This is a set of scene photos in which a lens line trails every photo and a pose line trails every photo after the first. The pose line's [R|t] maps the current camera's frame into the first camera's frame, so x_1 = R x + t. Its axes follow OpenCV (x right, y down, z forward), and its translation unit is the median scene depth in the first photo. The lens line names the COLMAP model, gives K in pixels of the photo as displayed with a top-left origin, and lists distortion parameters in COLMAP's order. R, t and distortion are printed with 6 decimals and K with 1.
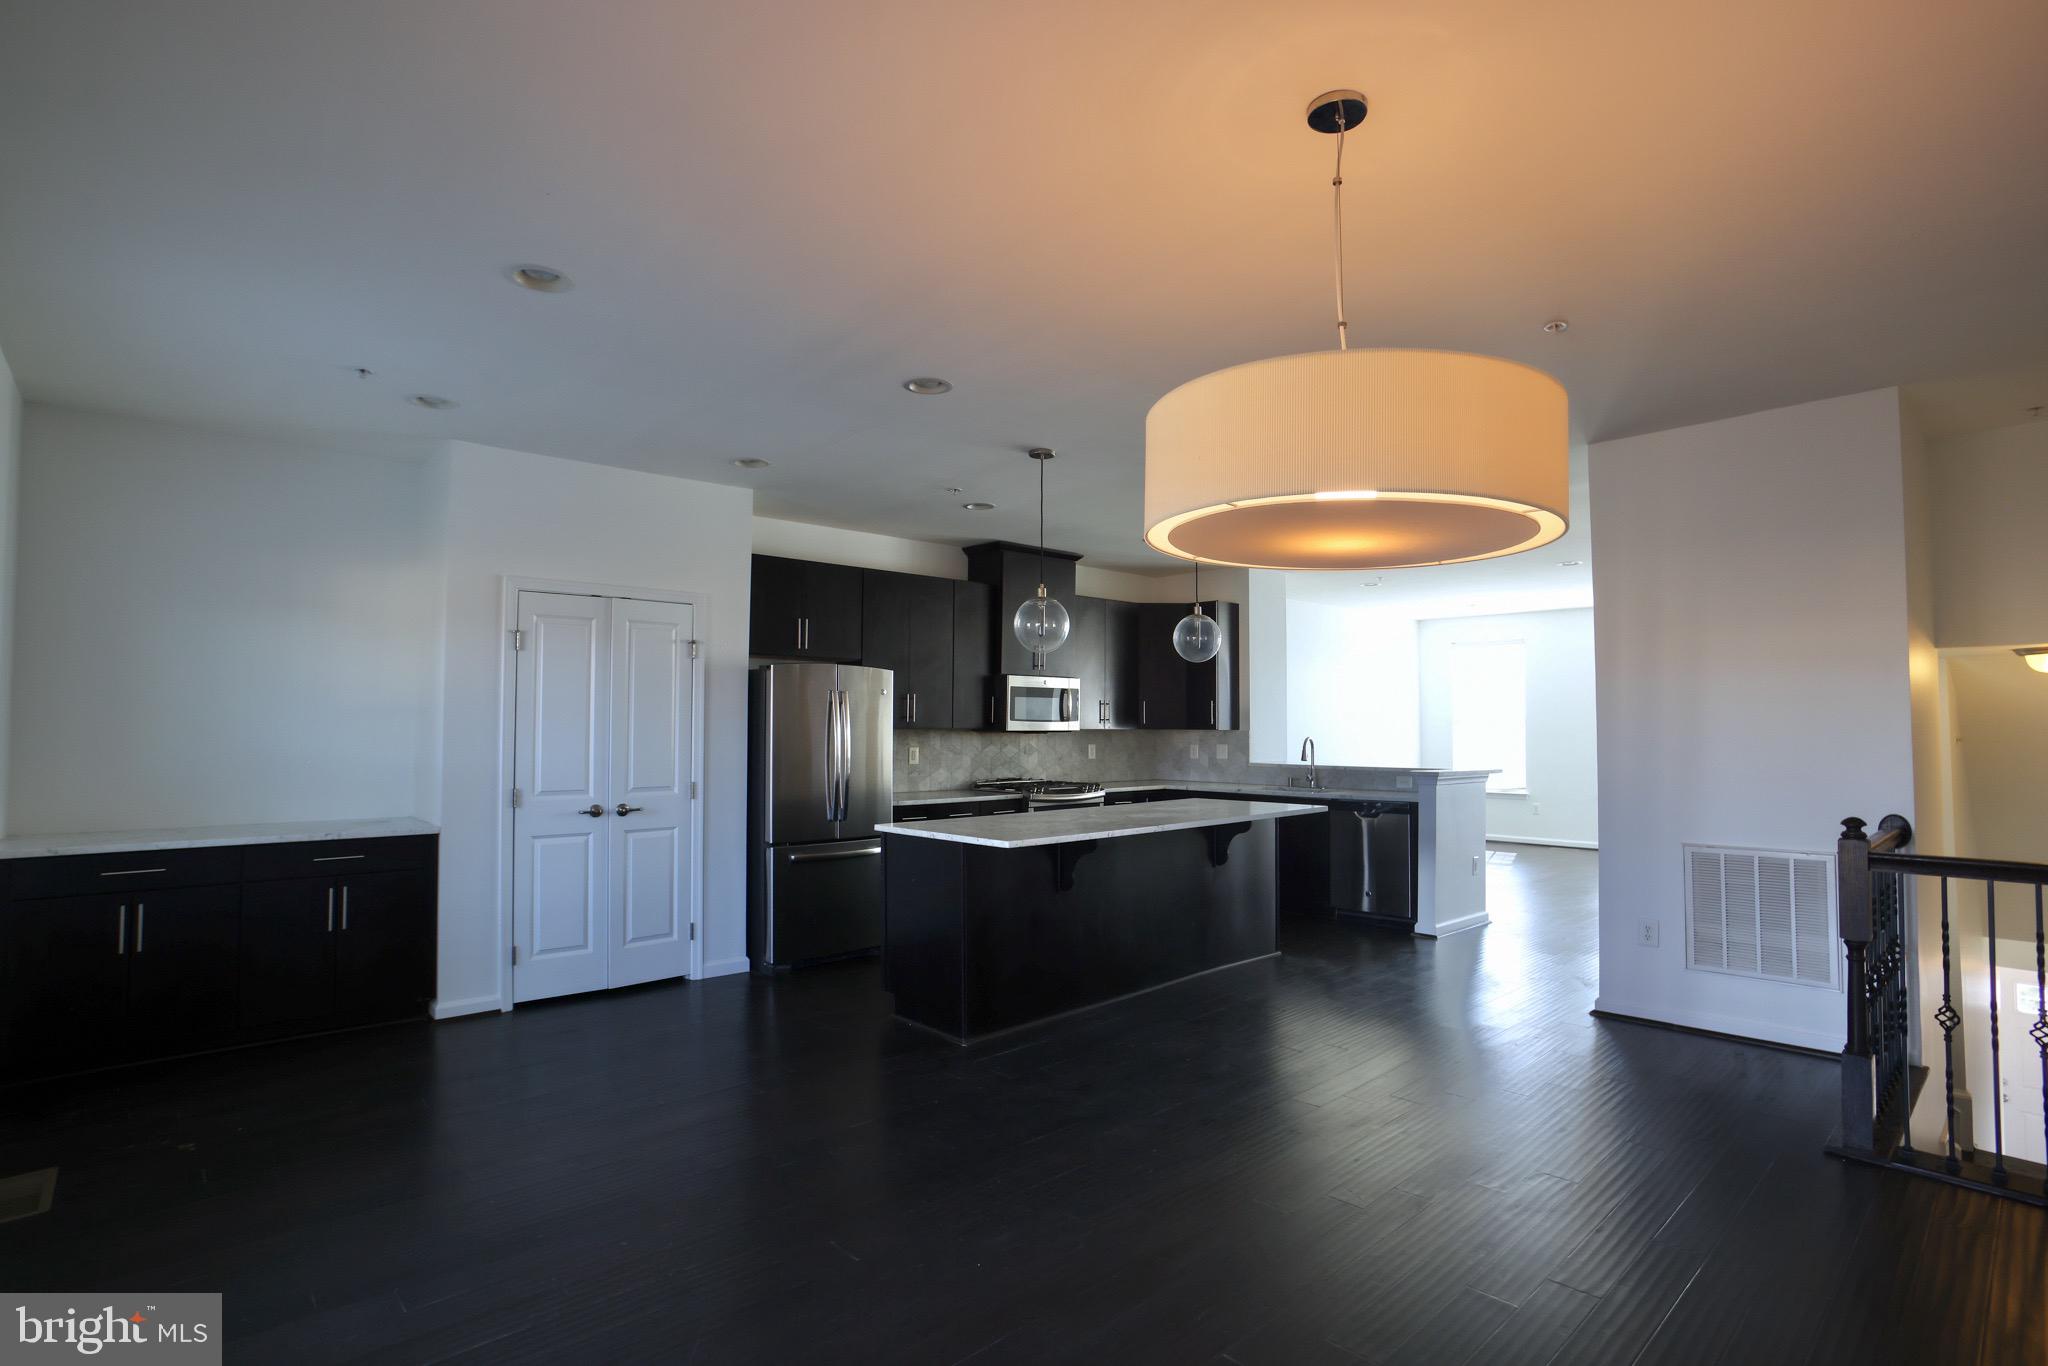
lens RADIAL K [[1013.5, 0, 1048.1], [0, 1013.5, 714.8], [0, 0, 1]] dist [-0.082525, 0.047361]
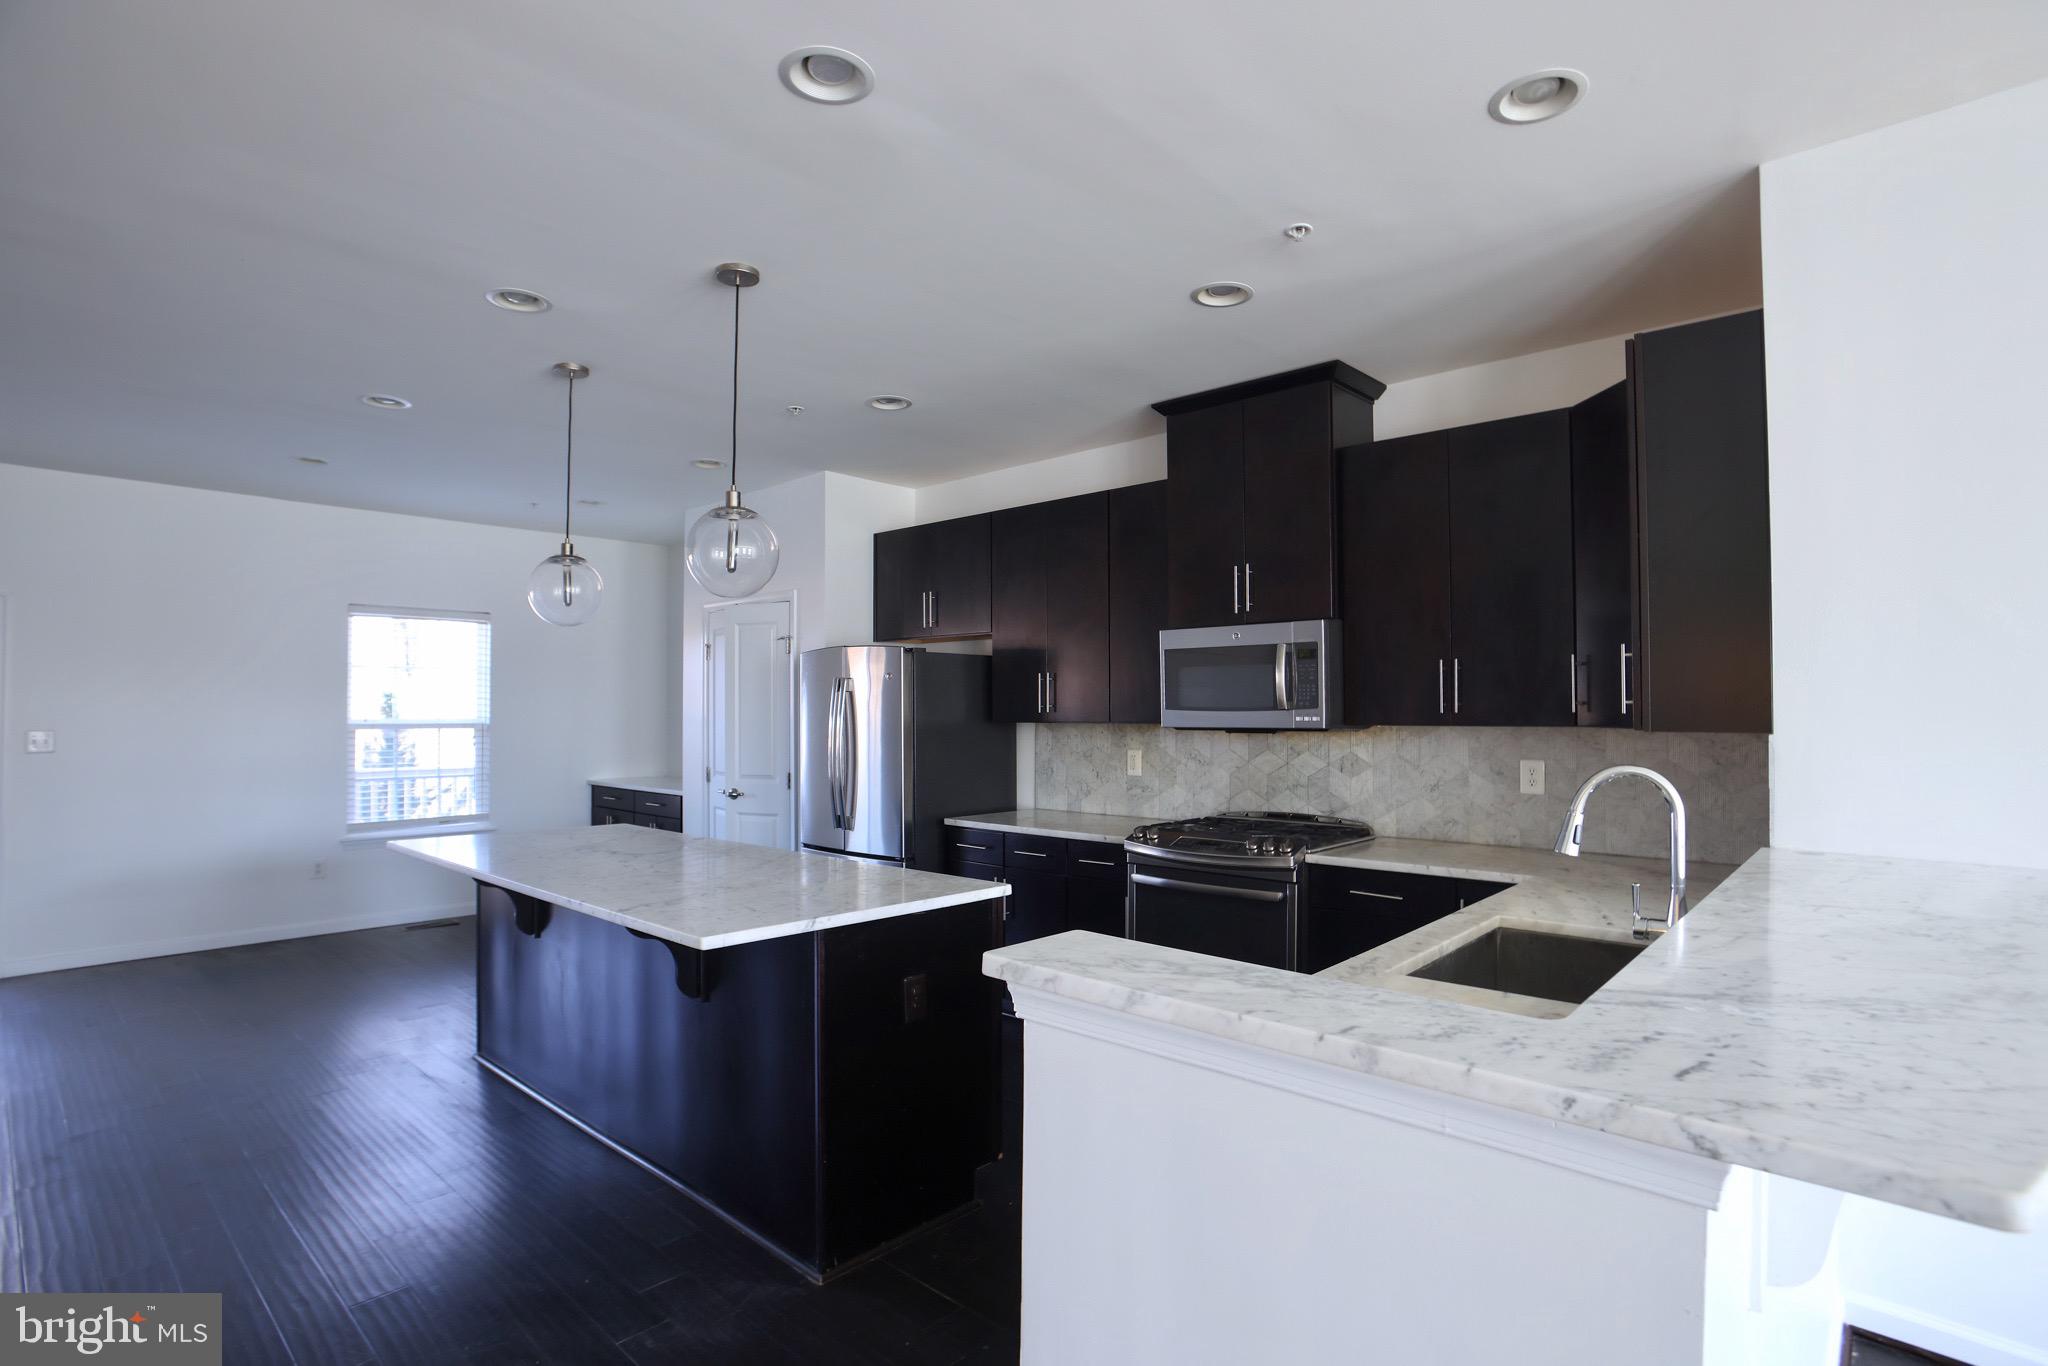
lens RADIAL K [[1013.5, 0, 1048.1], [0, 1013.5, 714.8], [0, 0, 1]] dist [-0.082525, 0.047361]
pose [[0.069774, -0.002289, -0.997560, 0.522665], [0.014658, 0.999892, -0.001269, 0.008616], [0.997455, -0.014534, 0.069800, 0.886285]]
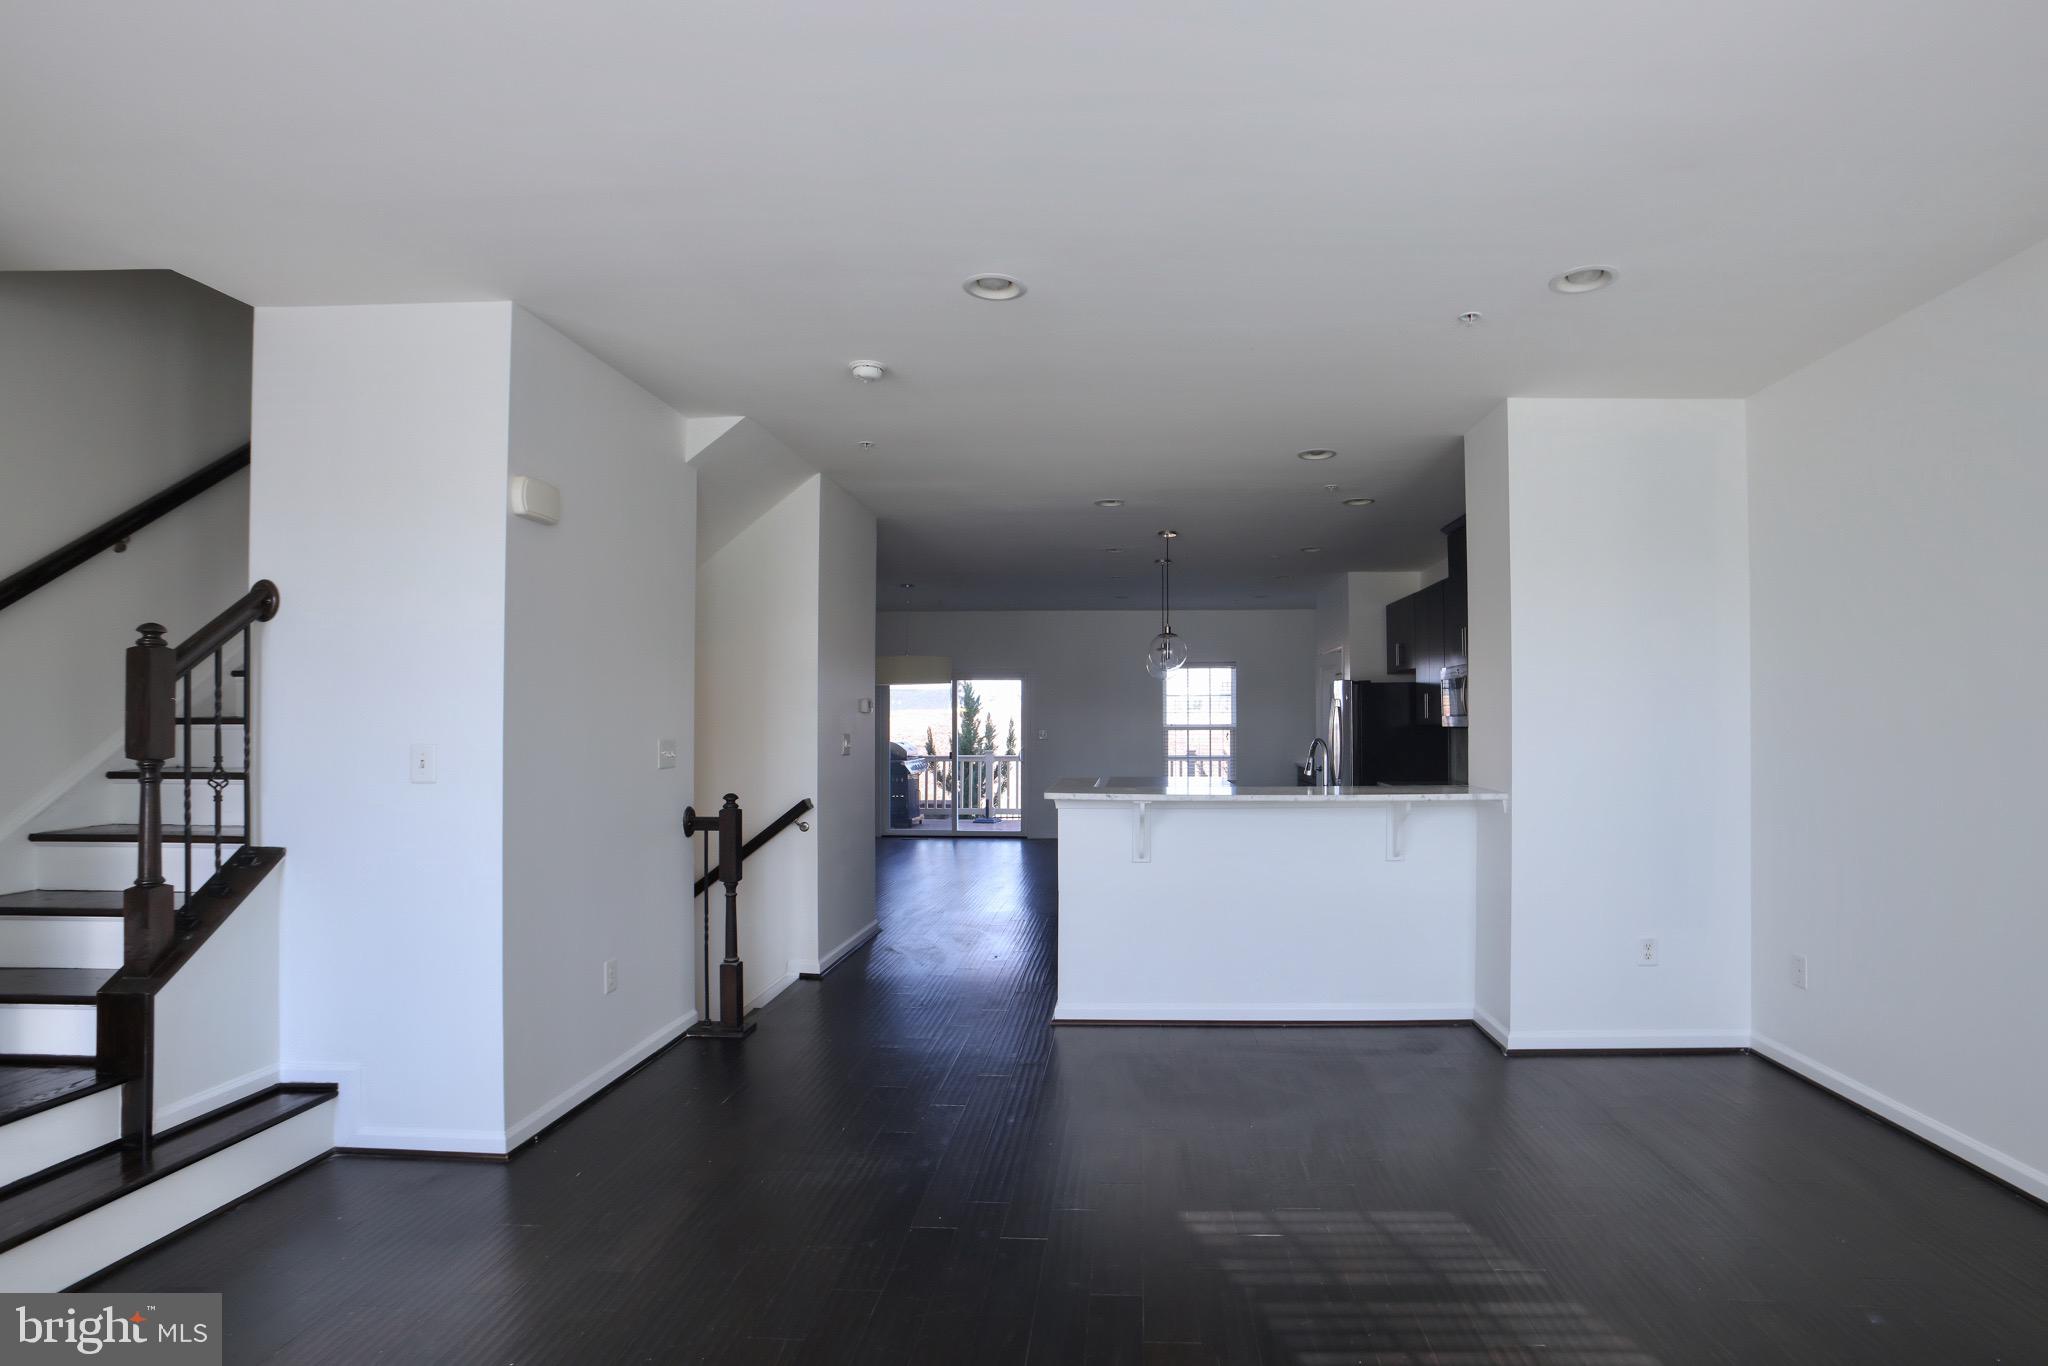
lens RADIAL K [[1013.5, 0, 1048.1], [0, 1013.5, 714.8], [0, 0, 1]] dist [-0.082525, 0.047361]
pose [[-0.721329, -0.005500, -0.692571, 0.861694], [0.013673, 0.999660, -0.022180, 0.019916], [0.692458, -0.025469, -0.721009, 1.406789]]
